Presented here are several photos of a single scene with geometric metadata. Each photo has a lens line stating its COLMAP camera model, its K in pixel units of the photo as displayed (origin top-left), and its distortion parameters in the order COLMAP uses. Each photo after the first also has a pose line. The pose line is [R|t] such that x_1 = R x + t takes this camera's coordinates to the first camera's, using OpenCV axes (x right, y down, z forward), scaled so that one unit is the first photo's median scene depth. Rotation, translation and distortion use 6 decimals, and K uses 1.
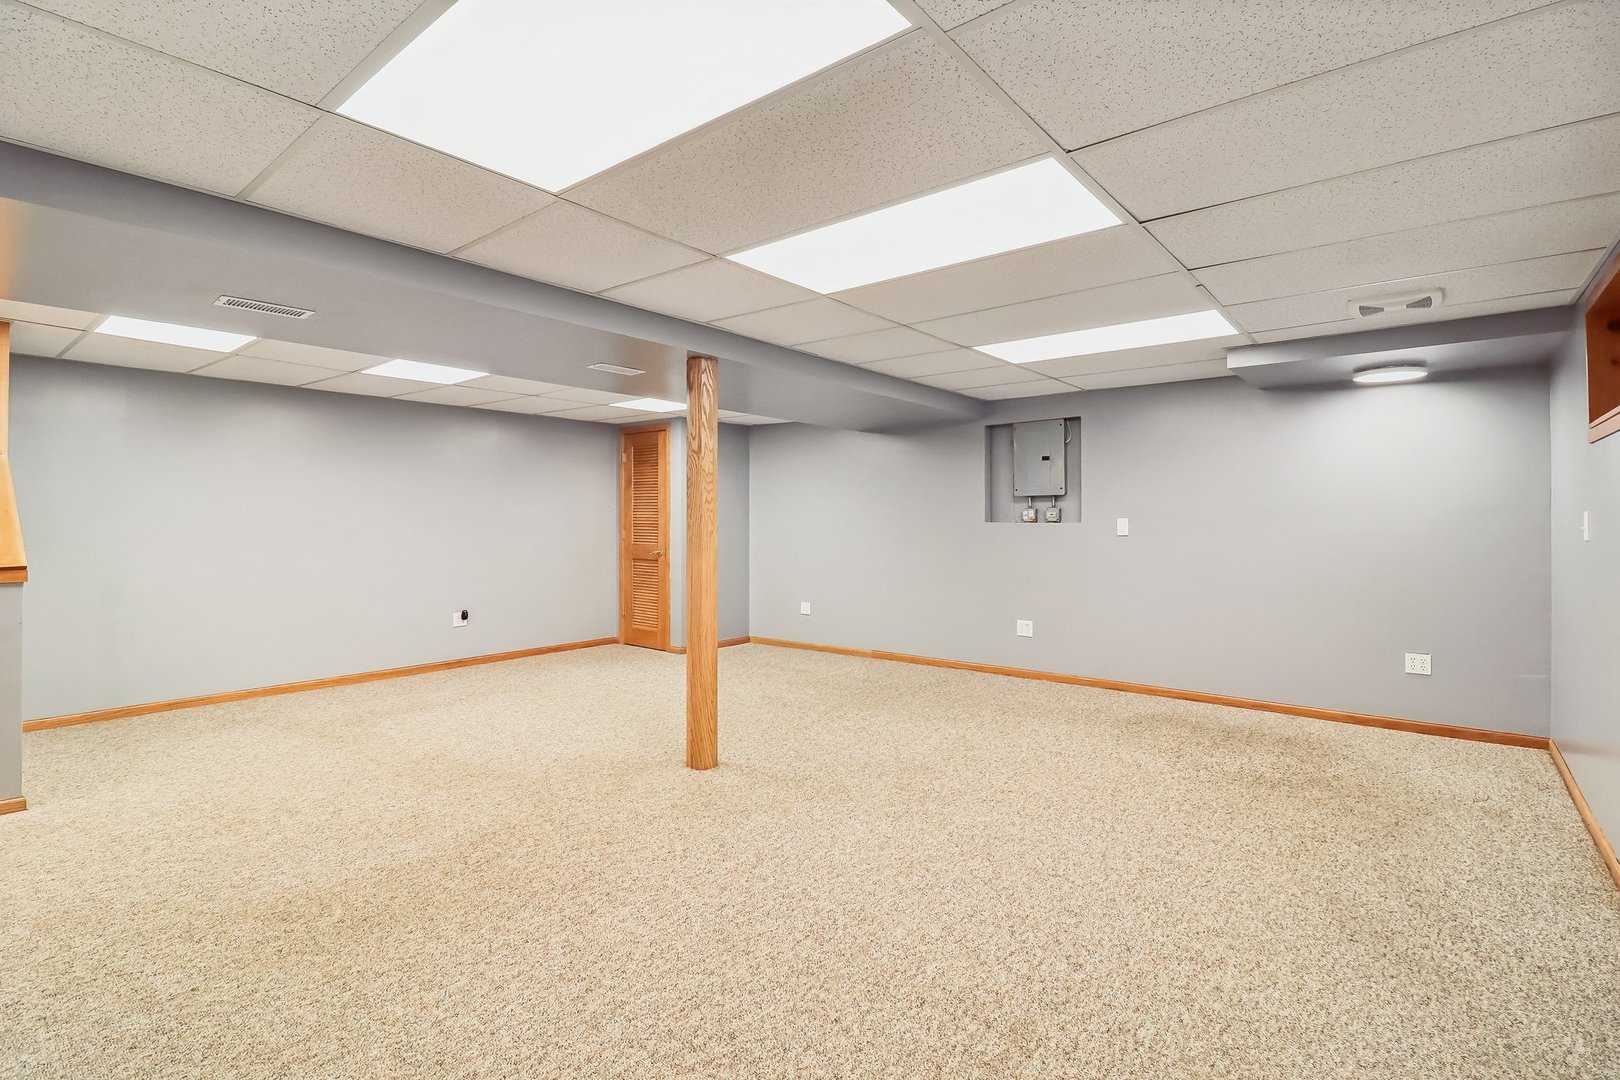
lens RADIAL K [[758.5, 0, 814.4], [0, 758.5, 523.9], [0, 0, 1]] dist [0.004005, -0.014561]
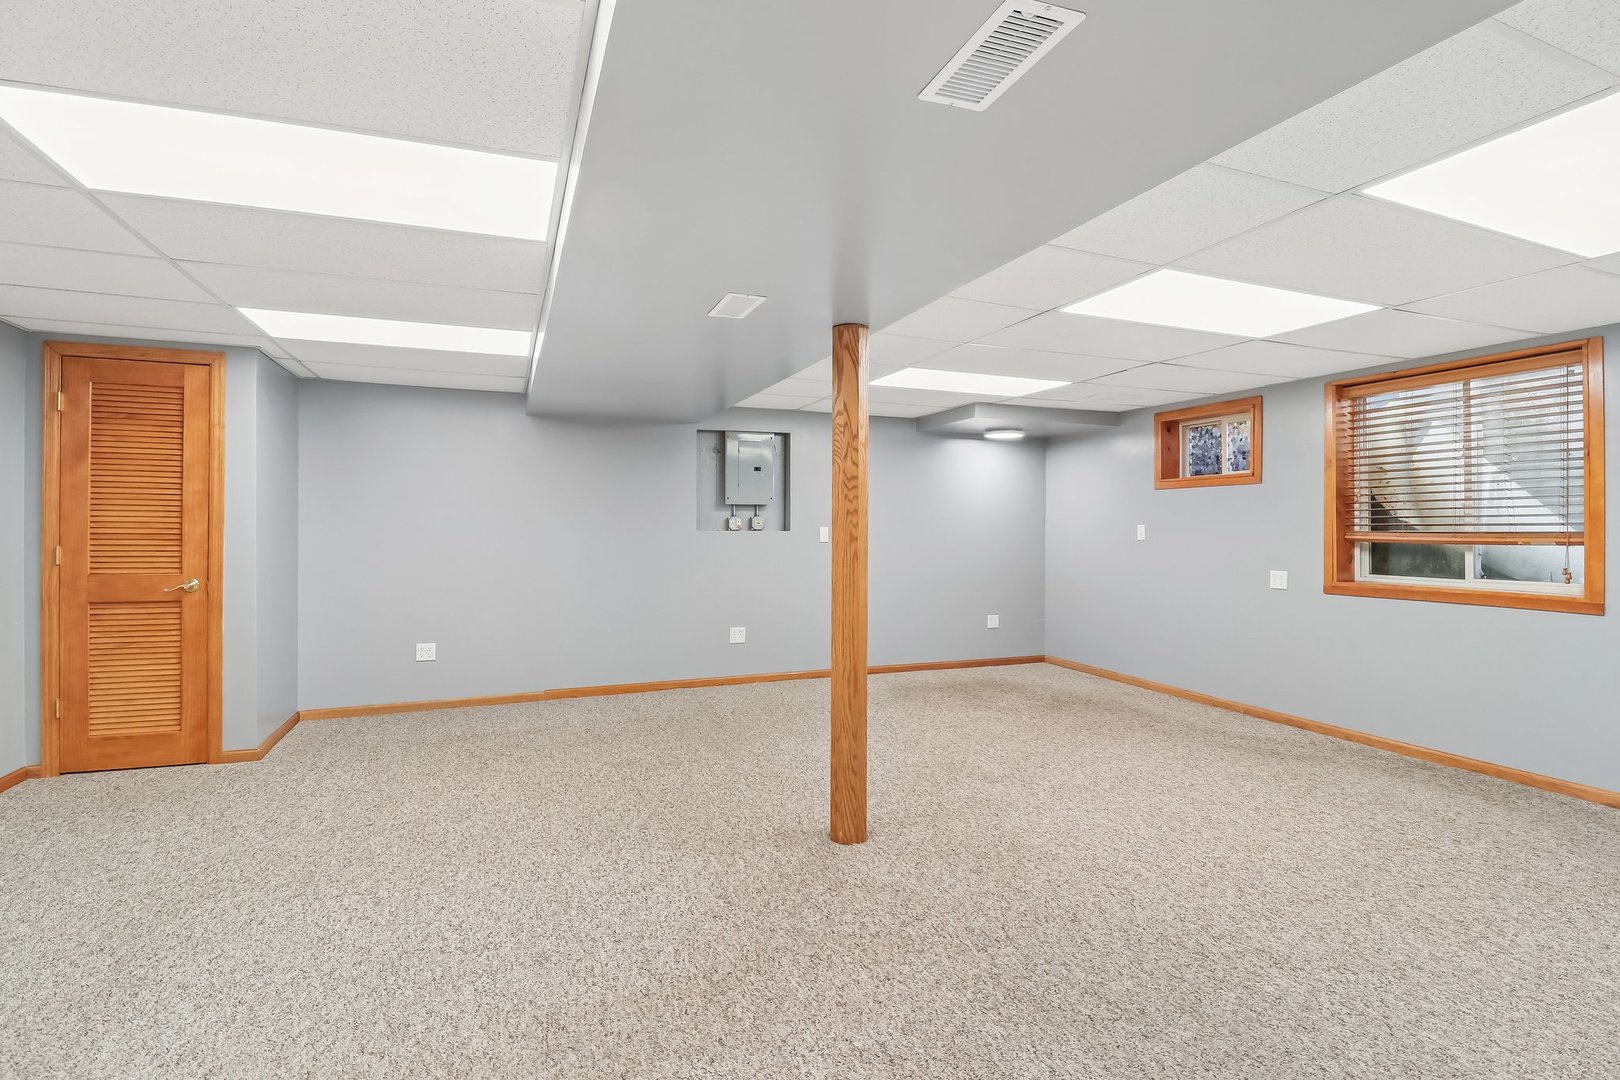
lens RADIAL K [[758.5, 0, 814.4], [0, 758.5, 523.9], [0, 0, 1]] dist [0.004005, -0.014561]
pose [[0.487124, 0.005628, 0.873315, -0.759070], [-0.000048, 0.999979, -0.006418, -0.006153], [-0.873333, 0.003084, 0.487114, 0.562103]]
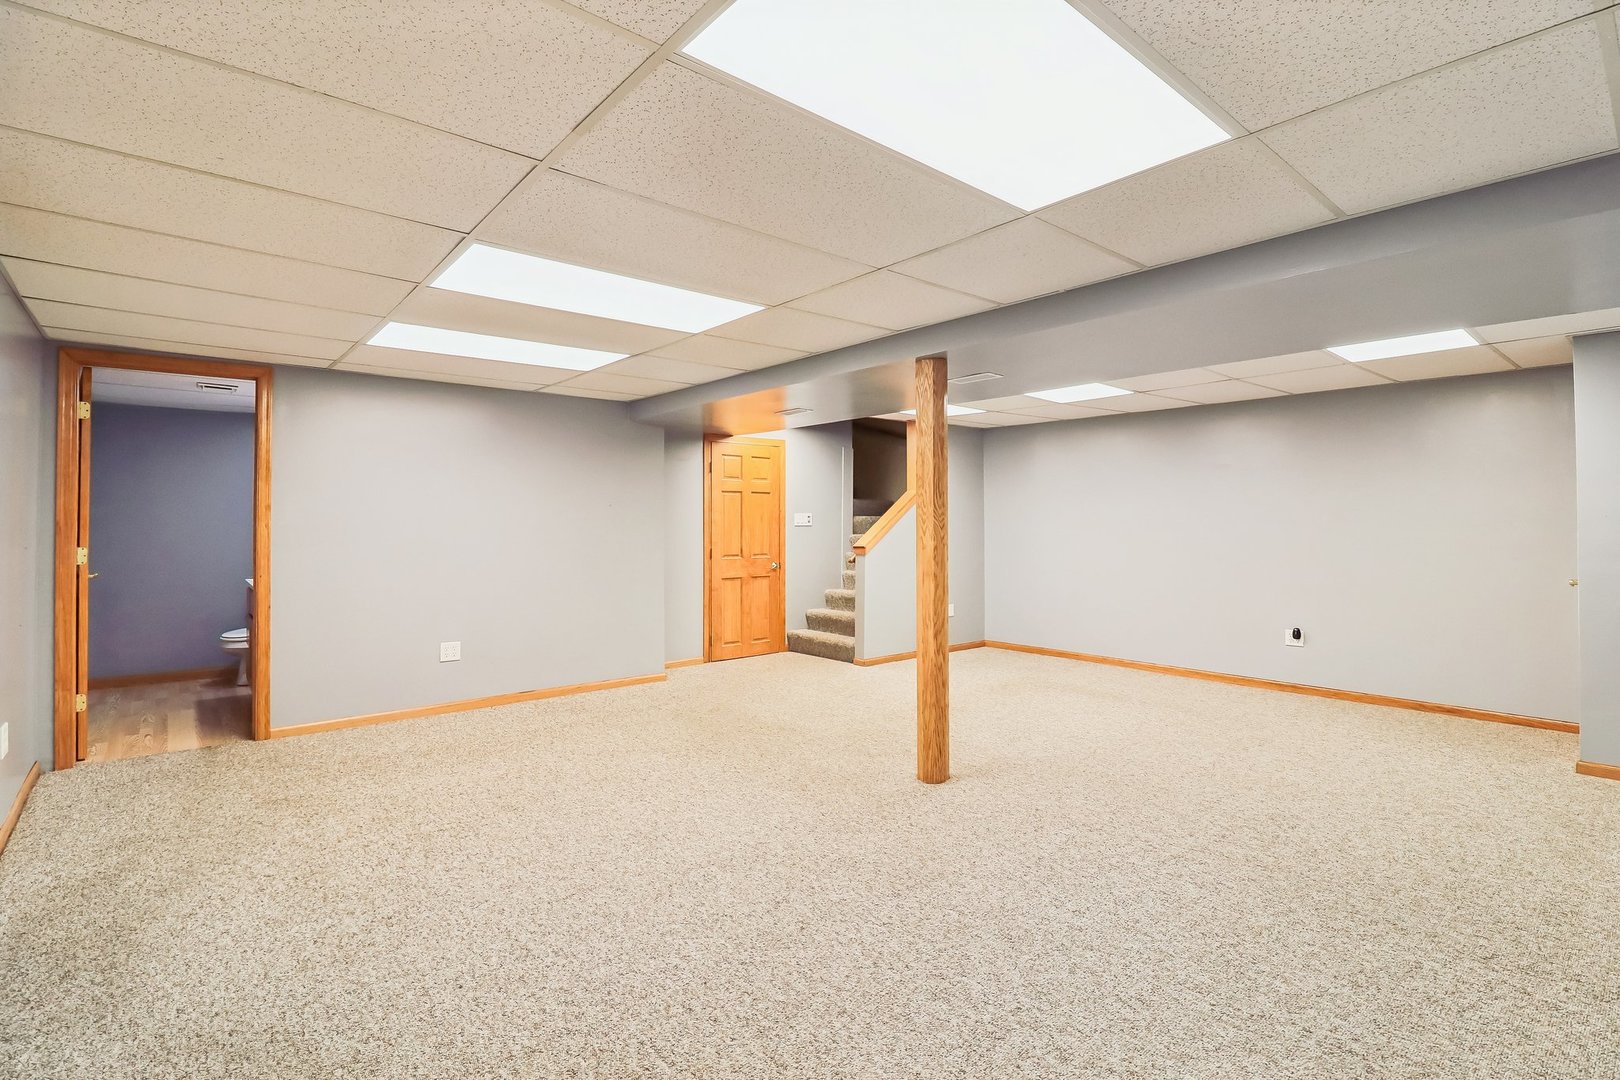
lens RADIAL K [[758.5, 0, 814.4], [0, 758.5, 523.9], [0, 0, 1]] dist [0.004005, -0.014561]
pose [[-0.185644, -0.000638, -0.982617, 0.734859], [-0.002769, 0.999996, -0.000126, -0.007257], [0.982613, 0.002698, -0.185645, 0.902771]]
